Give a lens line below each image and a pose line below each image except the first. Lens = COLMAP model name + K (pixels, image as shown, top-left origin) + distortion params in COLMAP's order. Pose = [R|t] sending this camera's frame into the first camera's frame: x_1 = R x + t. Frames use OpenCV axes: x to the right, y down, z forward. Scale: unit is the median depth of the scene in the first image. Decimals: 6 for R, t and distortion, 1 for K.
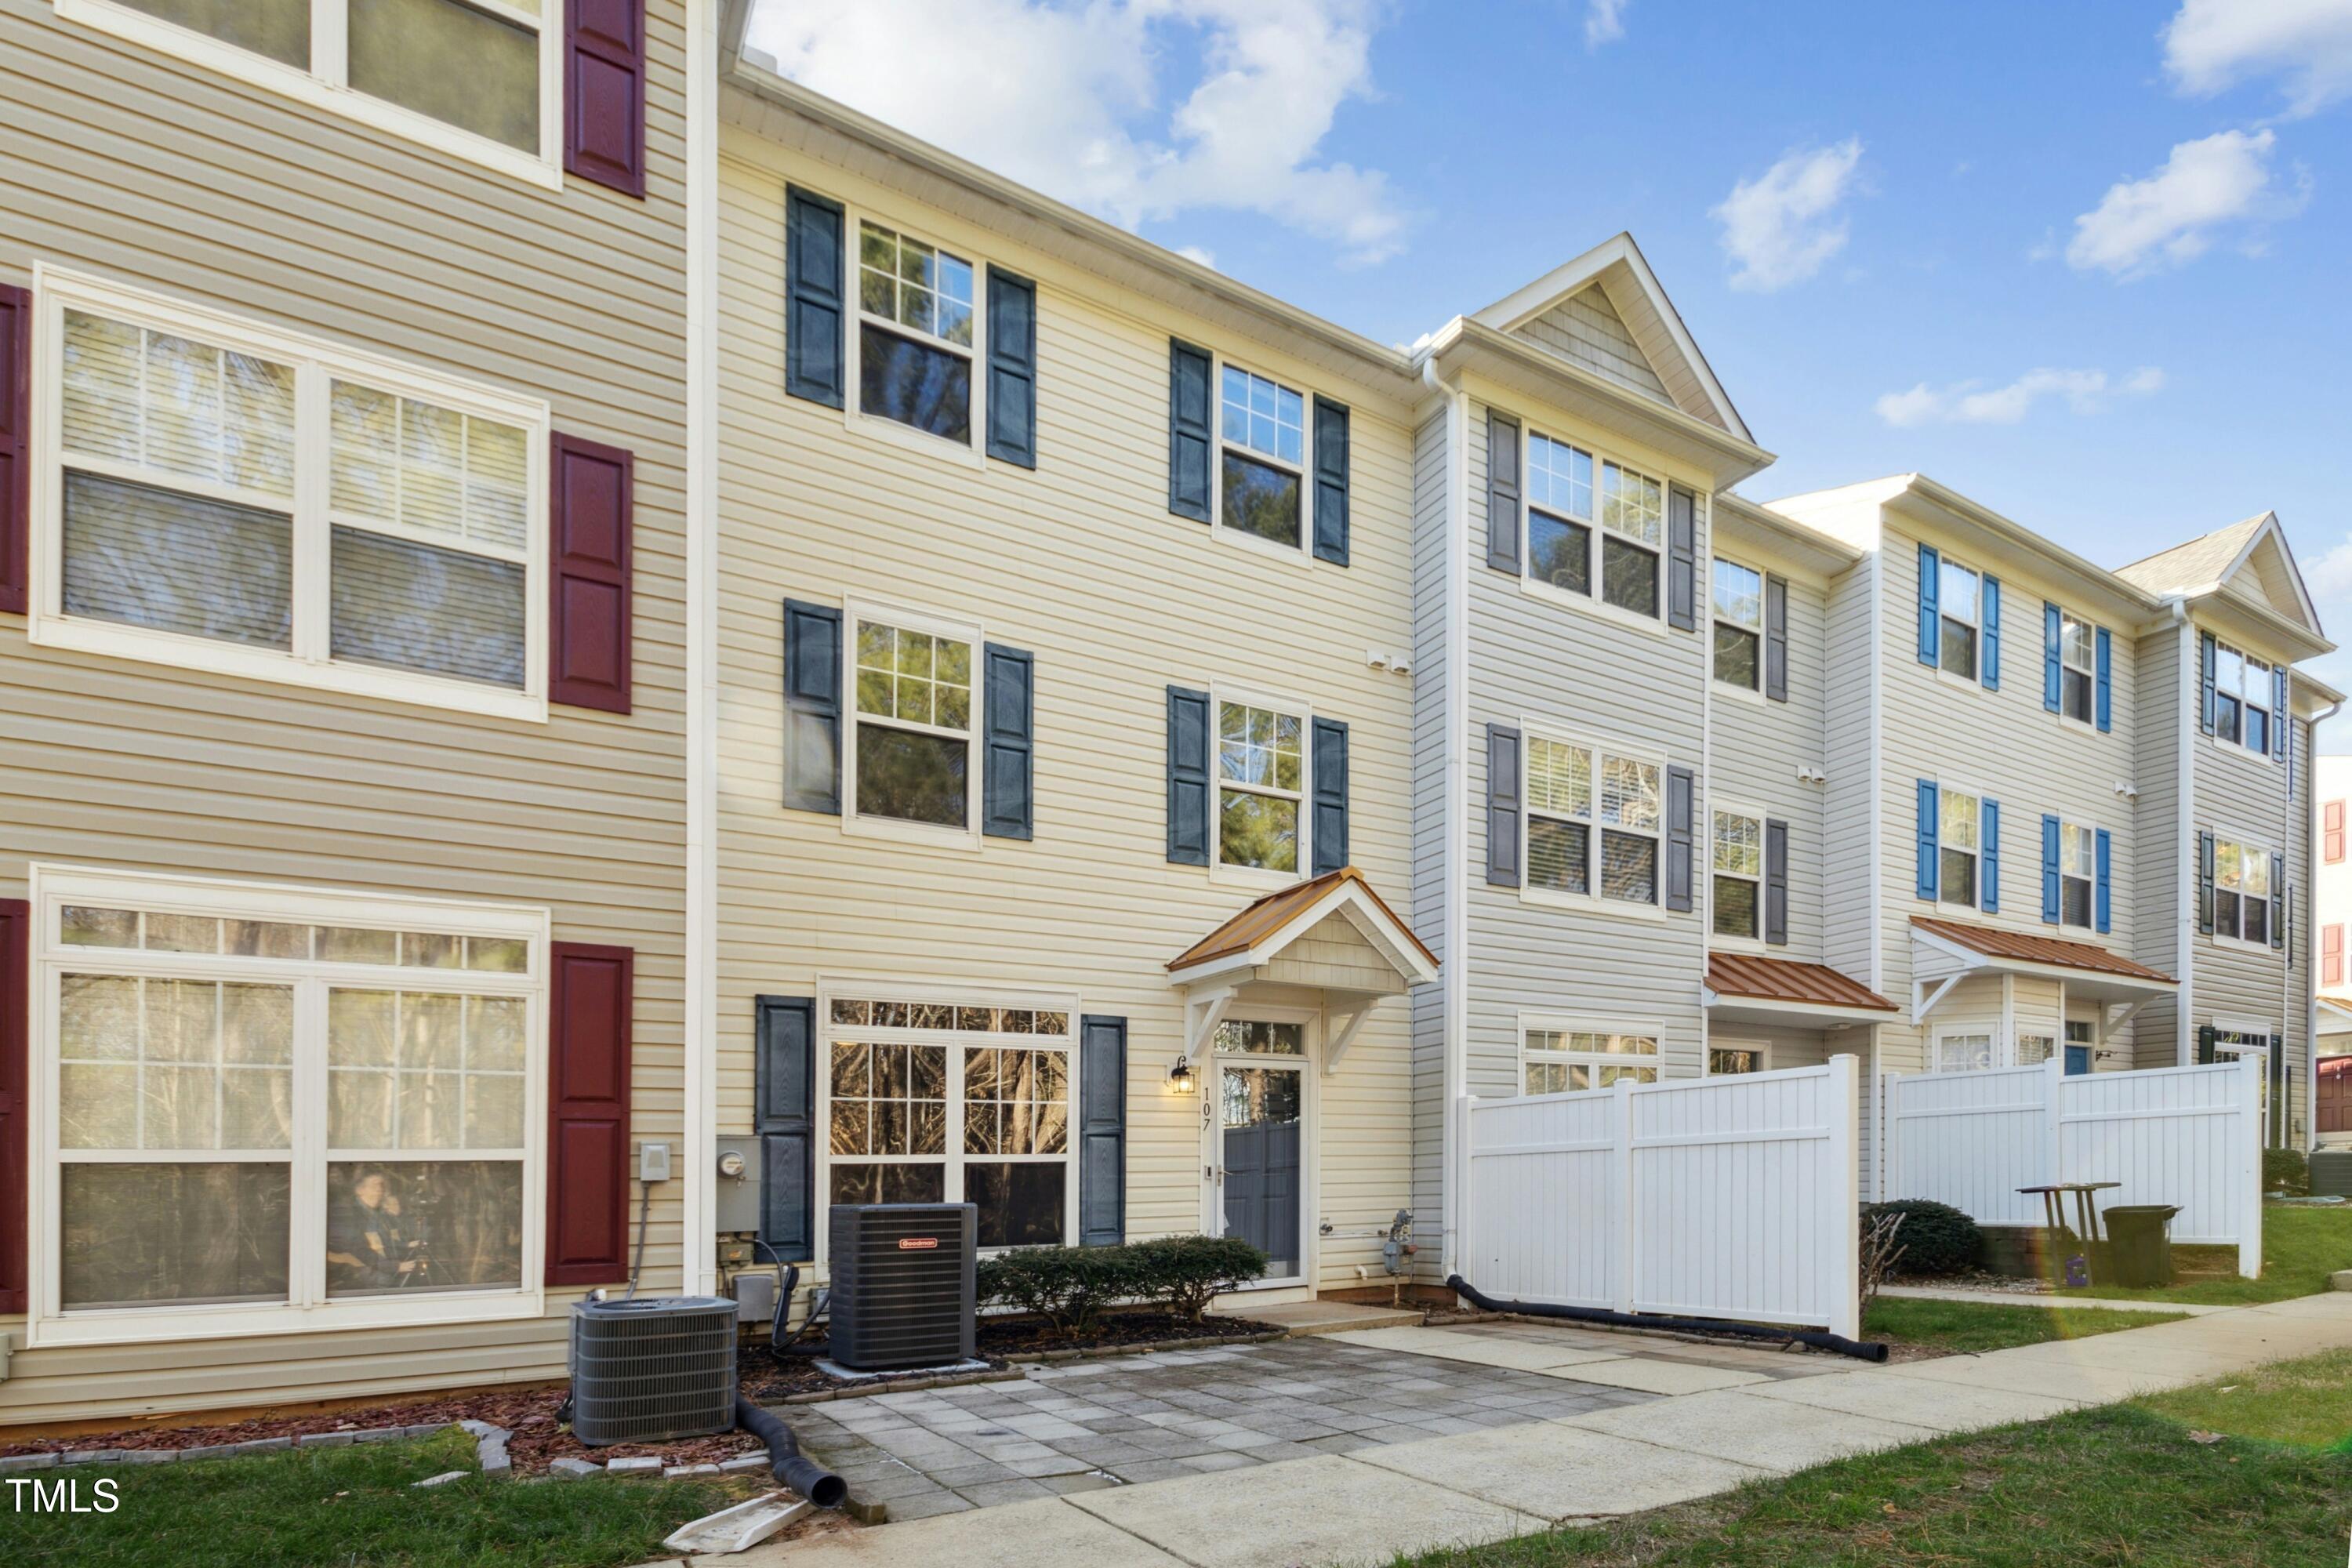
lens RADIAL K [[1214.4, 0, 1176.0], [0, 1214.4, 784.0], [0, 0, 1]] dist [0.011008, 0.000509]
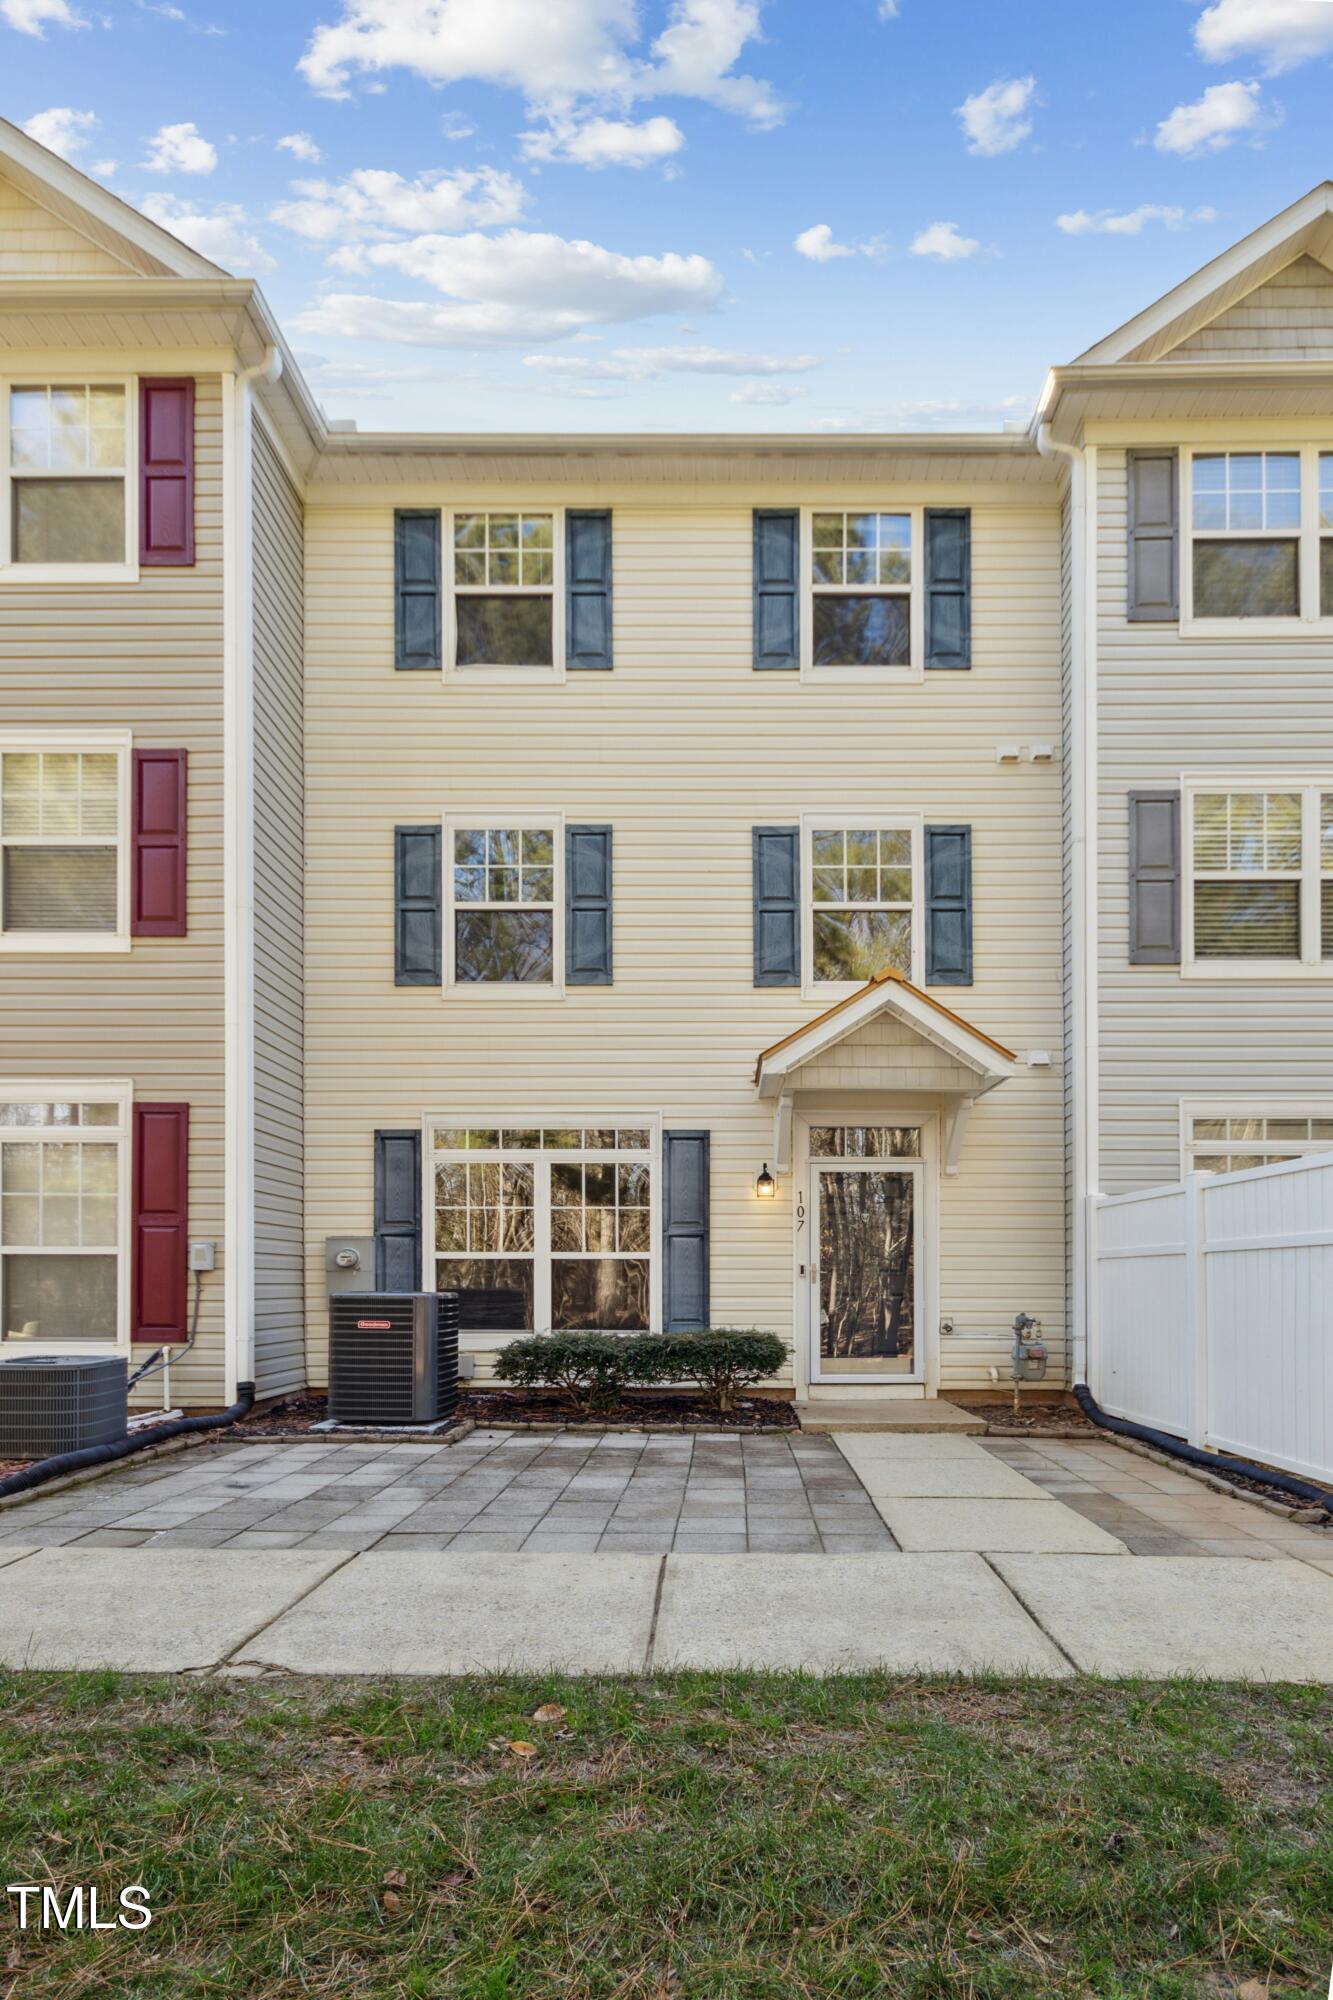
lens RADIAL K [[985.1, 0, 666.1], [0, 985.1, 976.4], [0, 0, 1]] dist [0.015268, -0.000094]
pose [[0.846940, -0.135002, -0.514264, 0.408526], [0.148620, 0.988783, -0.014809, 0.059834], [0.510495, -0.063888, 0.857504, 0.214137]]
